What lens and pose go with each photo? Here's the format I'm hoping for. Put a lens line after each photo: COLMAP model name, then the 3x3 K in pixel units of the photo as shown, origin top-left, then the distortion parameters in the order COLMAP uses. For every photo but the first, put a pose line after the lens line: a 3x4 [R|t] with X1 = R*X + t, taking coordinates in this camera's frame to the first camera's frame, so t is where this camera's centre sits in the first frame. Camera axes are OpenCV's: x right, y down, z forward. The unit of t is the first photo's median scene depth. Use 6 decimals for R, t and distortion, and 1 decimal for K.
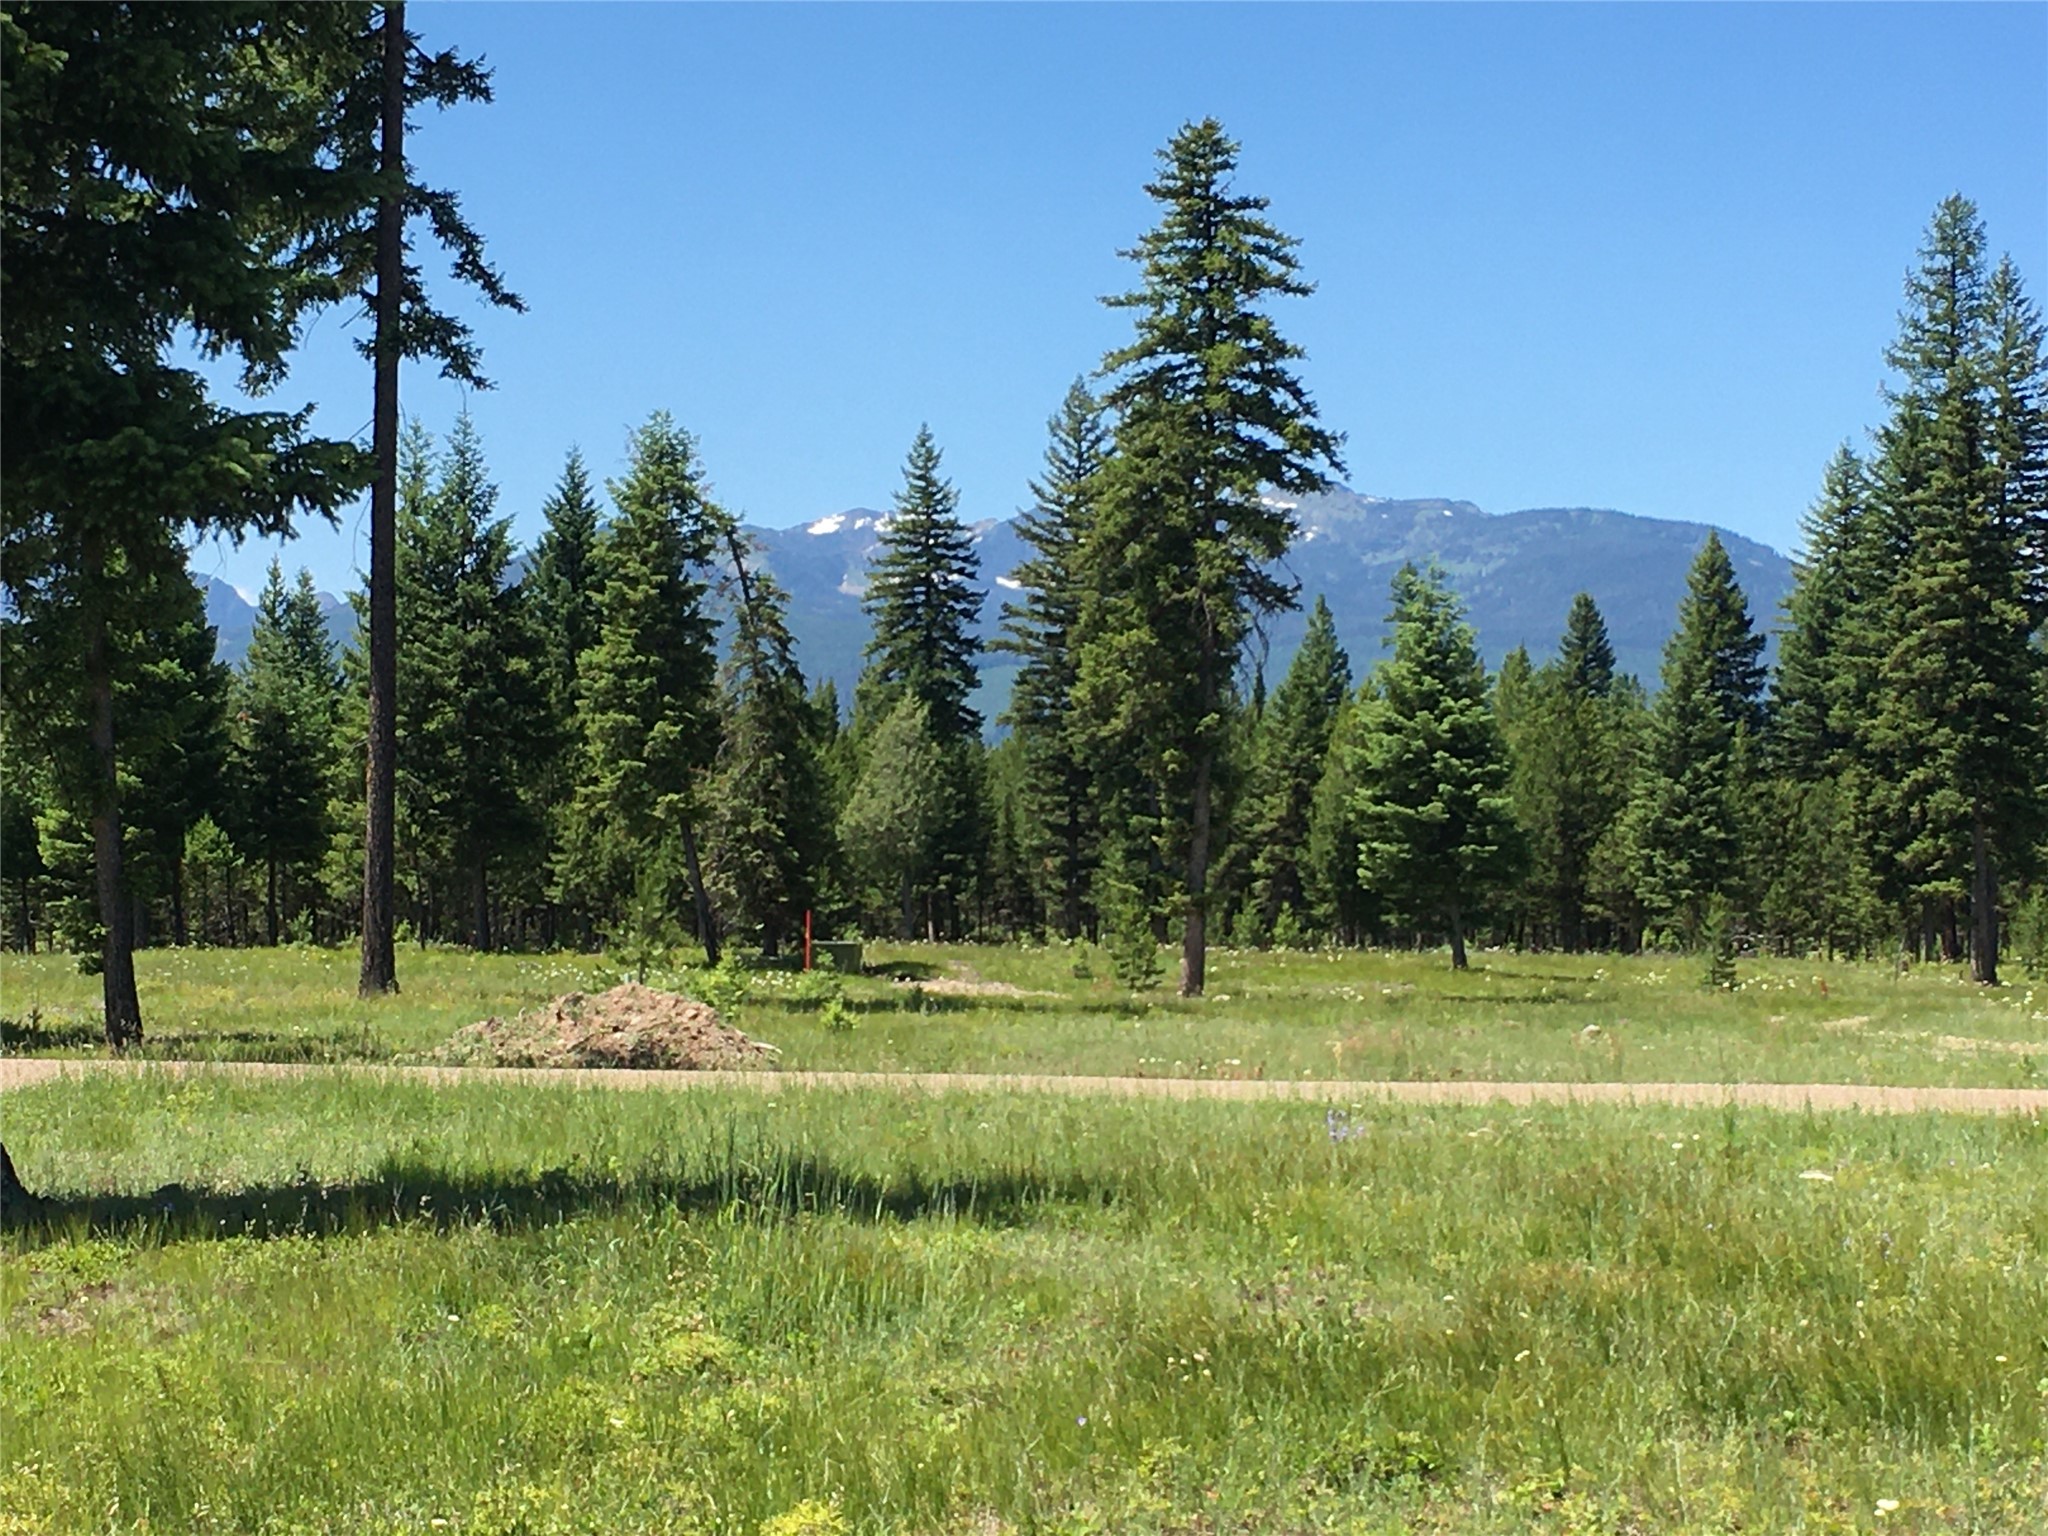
lens RADIAL K [[4401.9, 0, 1020.6], [0, 4401.9, 768.5], [0, 0, 1]] dist [0.062095, 0.181483]
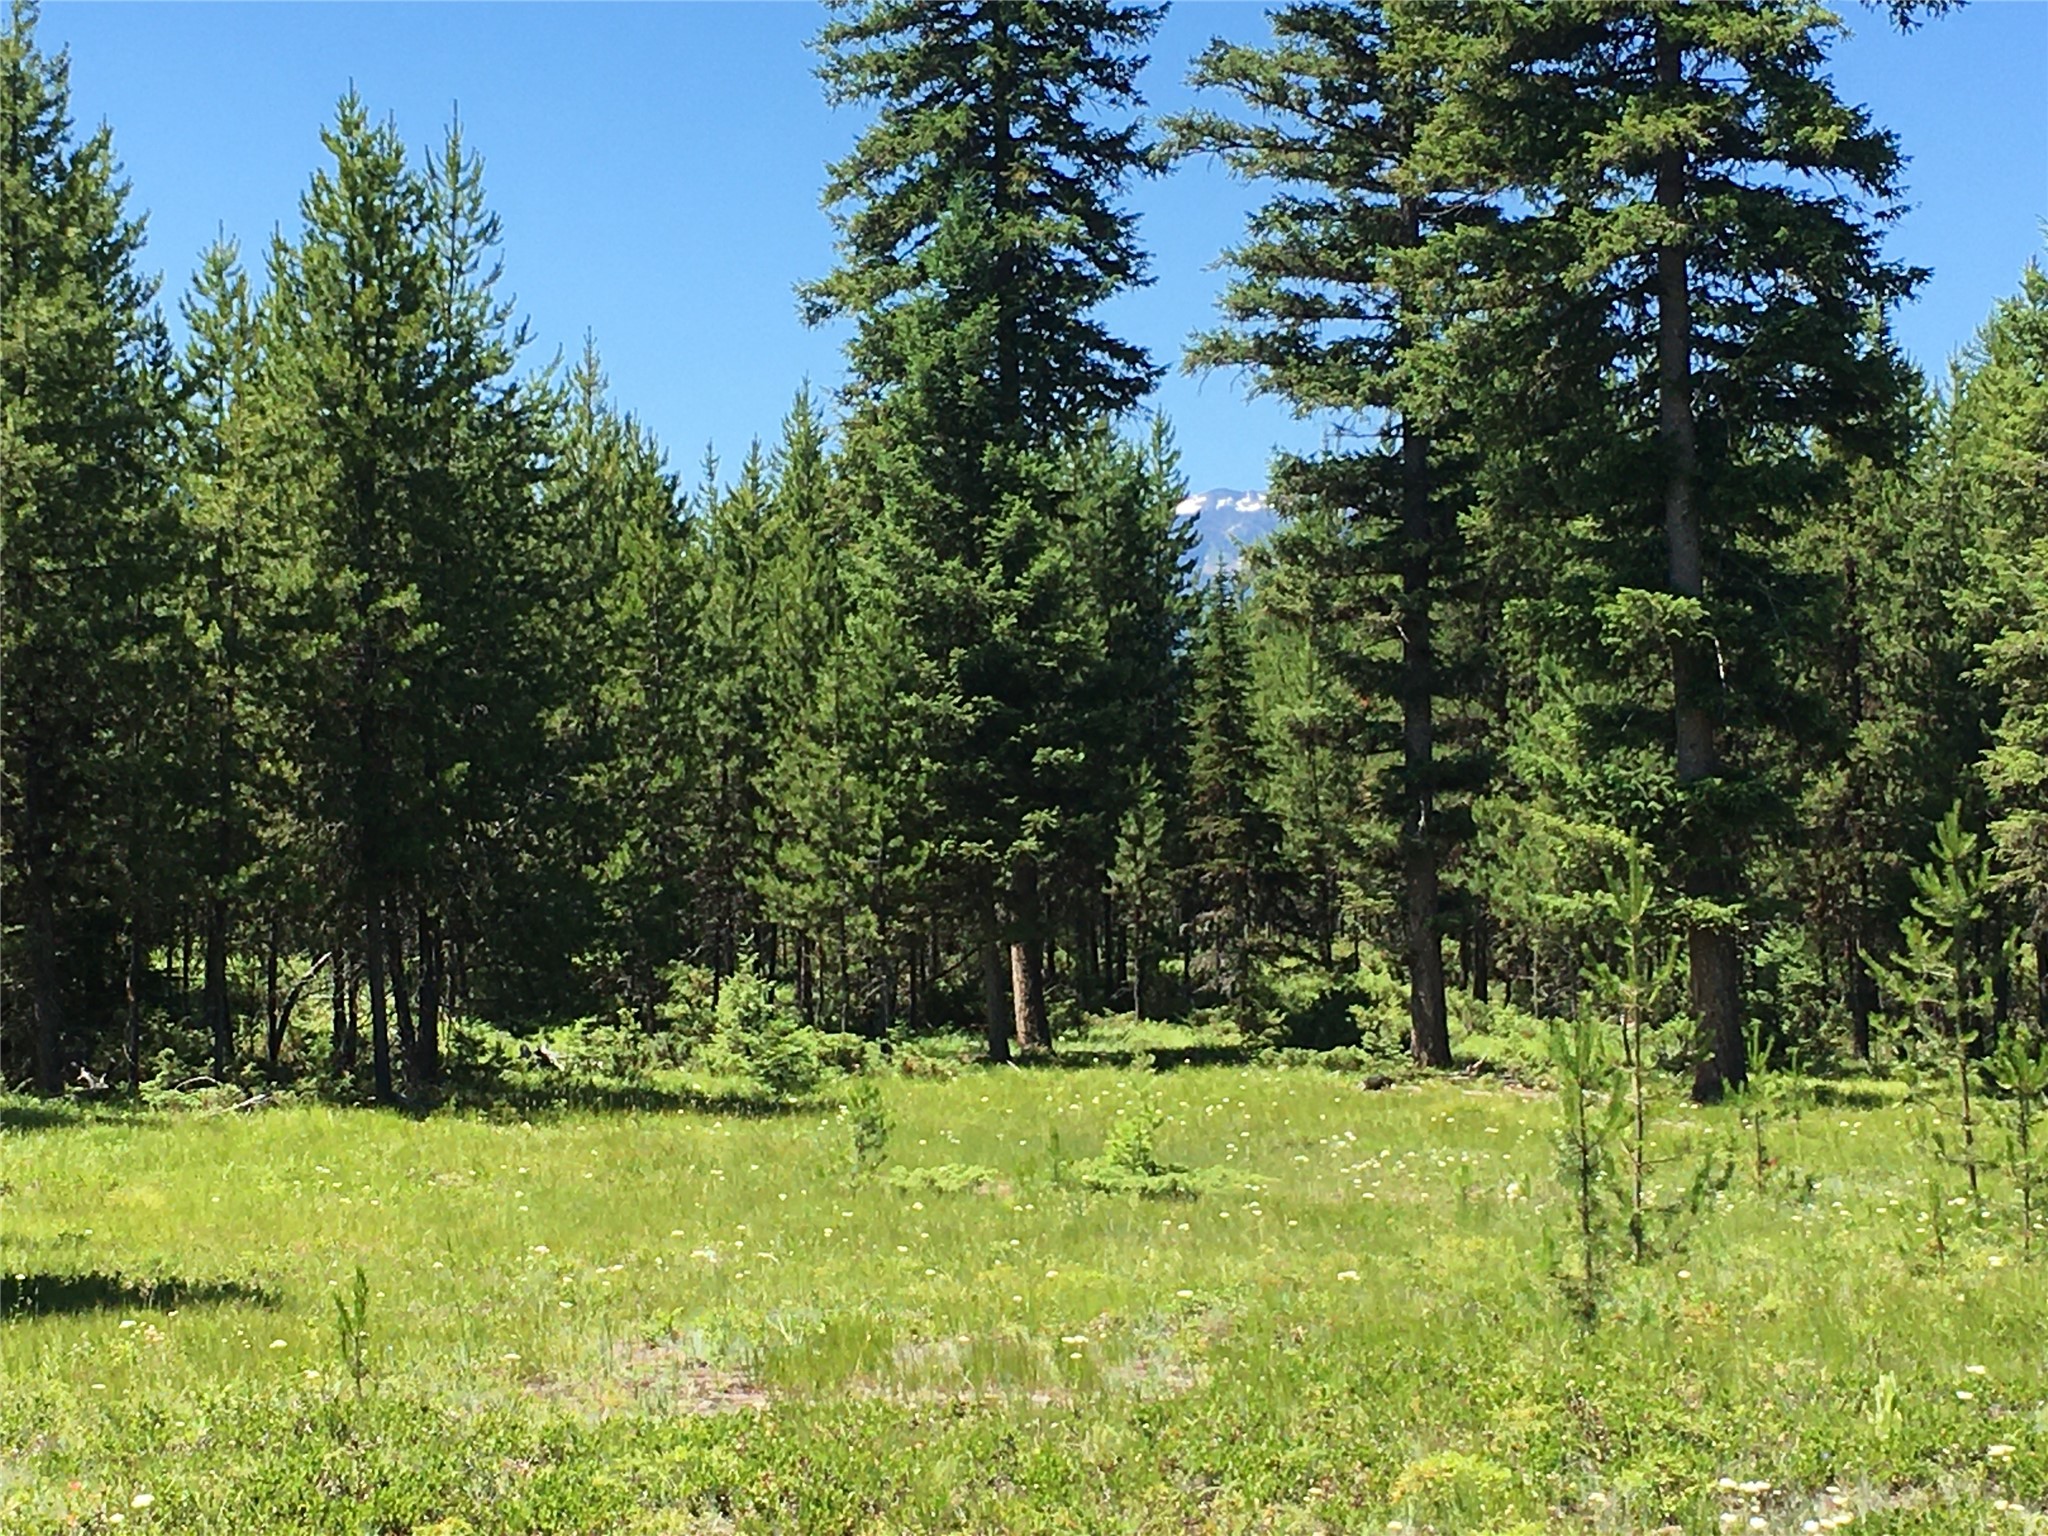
lens RADIAL K [[4401.9, 0, 1020.6], [0, 4401.9, 768.5], [0, 0, 1]] dist [0.062095, 0.181483]
pose [[0.996884, -0.015057, -0.077427, 0.007684], [0.015225, 0.999883, 0.001586, 0.020366], [0.077394, -0.002760, 0.996997, 0.658434]]
